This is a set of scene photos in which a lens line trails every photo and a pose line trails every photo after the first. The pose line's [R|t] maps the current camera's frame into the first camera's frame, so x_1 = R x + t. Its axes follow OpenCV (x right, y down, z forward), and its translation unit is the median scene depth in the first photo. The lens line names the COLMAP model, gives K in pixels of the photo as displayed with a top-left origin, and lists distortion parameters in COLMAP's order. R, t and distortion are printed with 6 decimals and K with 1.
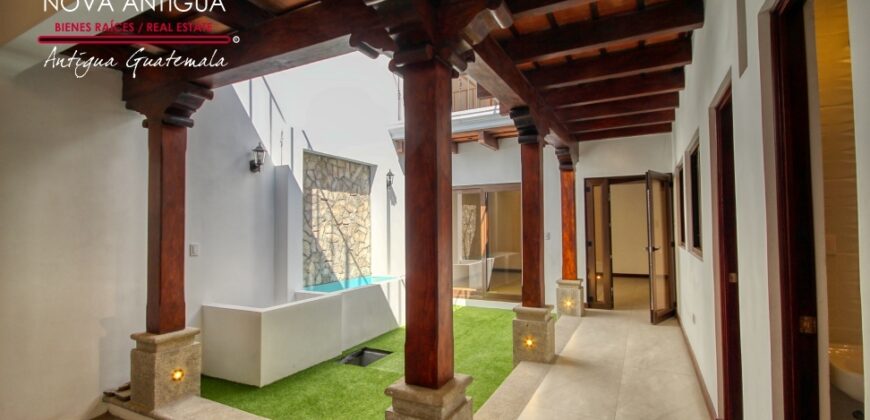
lens RADIAL K [[399.5, 0, 435.7], [0, 399.5, 211.9], [0, 0, 1]] dist [-0.003734, -0.000562]
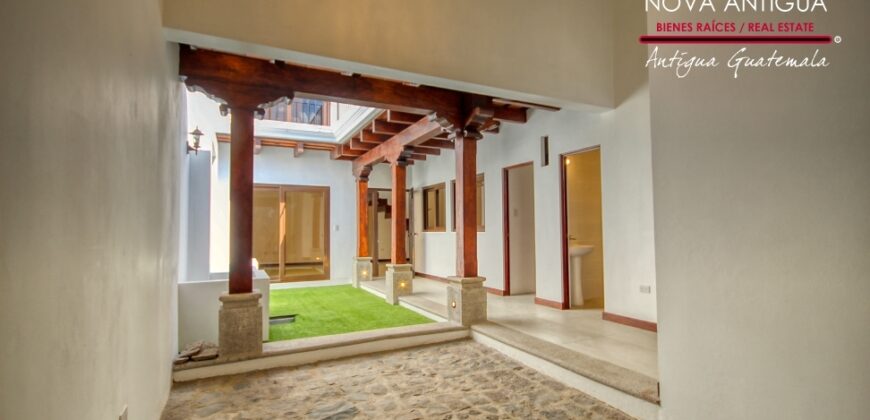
lens RADIAL K [[399.5, 0, 438.4], [0, 399.5, 213.1], [0, 0, 1]] dist [-0.003734, -0.000562]
pose [[0.591323, 0.043090, 0.805283, -0.679852], [-0.029078, 0.999061, -0.032107, 0.049482], [-0.805910, -0.004430, 0.592021, -0.074492]]
